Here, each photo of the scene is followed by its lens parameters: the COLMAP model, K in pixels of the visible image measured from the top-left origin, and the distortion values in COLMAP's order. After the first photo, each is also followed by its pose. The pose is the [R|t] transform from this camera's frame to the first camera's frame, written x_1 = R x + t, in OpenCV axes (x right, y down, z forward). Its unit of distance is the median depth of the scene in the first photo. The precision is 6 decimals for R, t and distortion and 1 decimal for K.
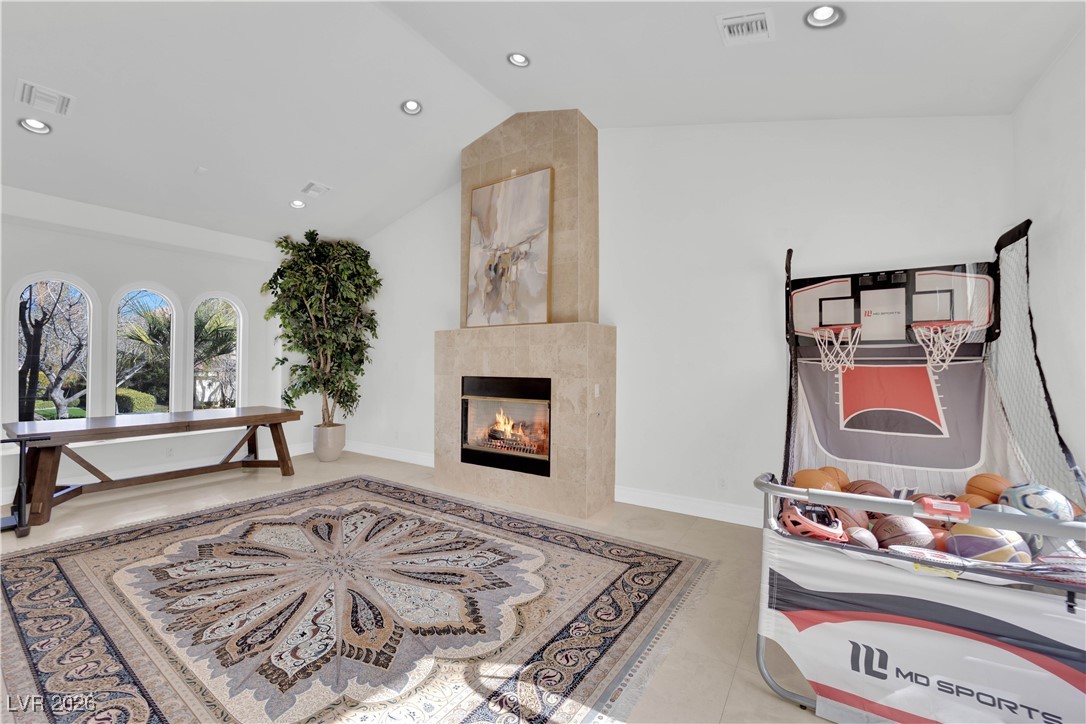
lens RADIAL K [[435.7, 0, 541.9], [0, 435.7, 358.9], [0, 0, 1]] dist [-0.012226, -0.002100]
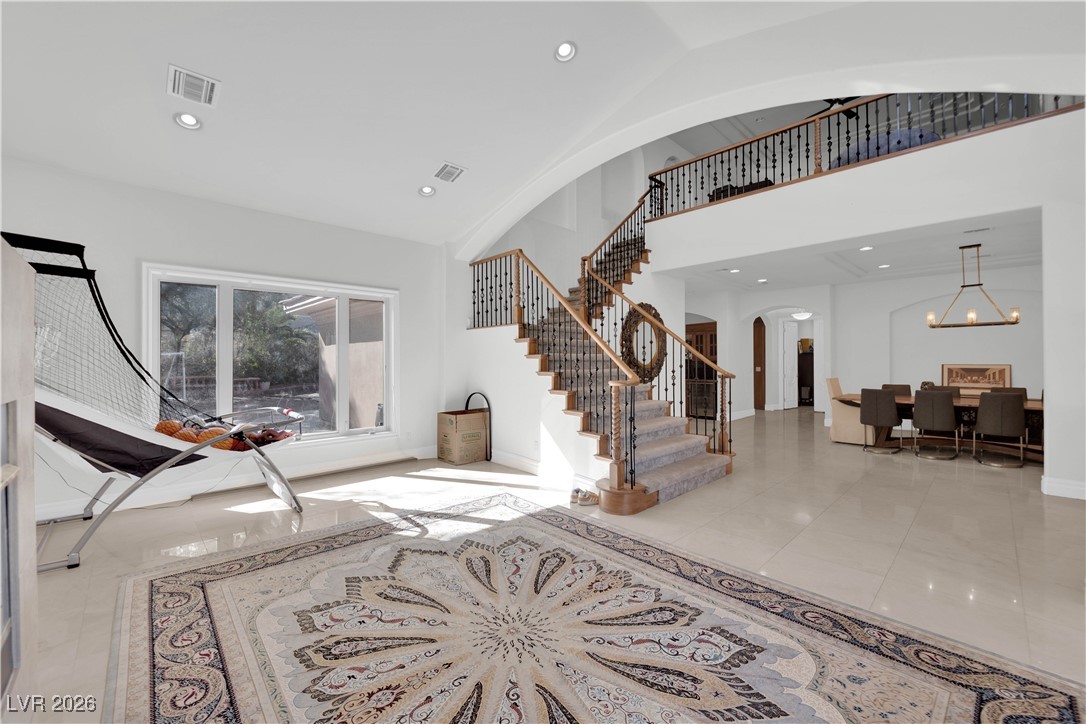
lens RADIAL K [[435.7, 0, 542.5], [0, 435.7, 360.3], [0, 0, 1]] dist [-0.012226, -0.002100]
pose [[-0.972814, -0.001652, 0.231581, -0.686374], [-0.003547, 0.999964, -0.007770, 0.013794], [-0.231560, -0.008380, -0.972785, 1.712018]]
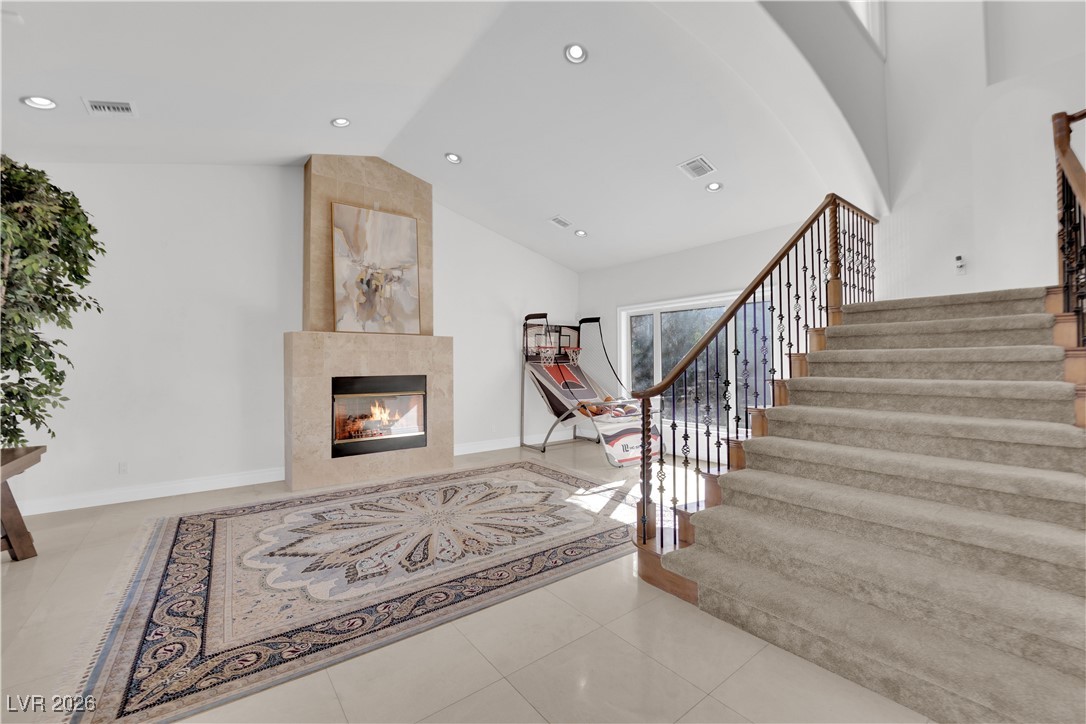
lens RADIAL K [[435.7, 0, 541.3], [0, 435.7, 361.0], [0, 0, 1]] dist [-0.012226, -0.002100]
pose [[0.329613, 0.002161, 0.944114, -1.601049], [-0.002827, 0.999995, -0.001302, 0.000713], [-0.944112, -0.002240, 0.329617, 0.271432]]
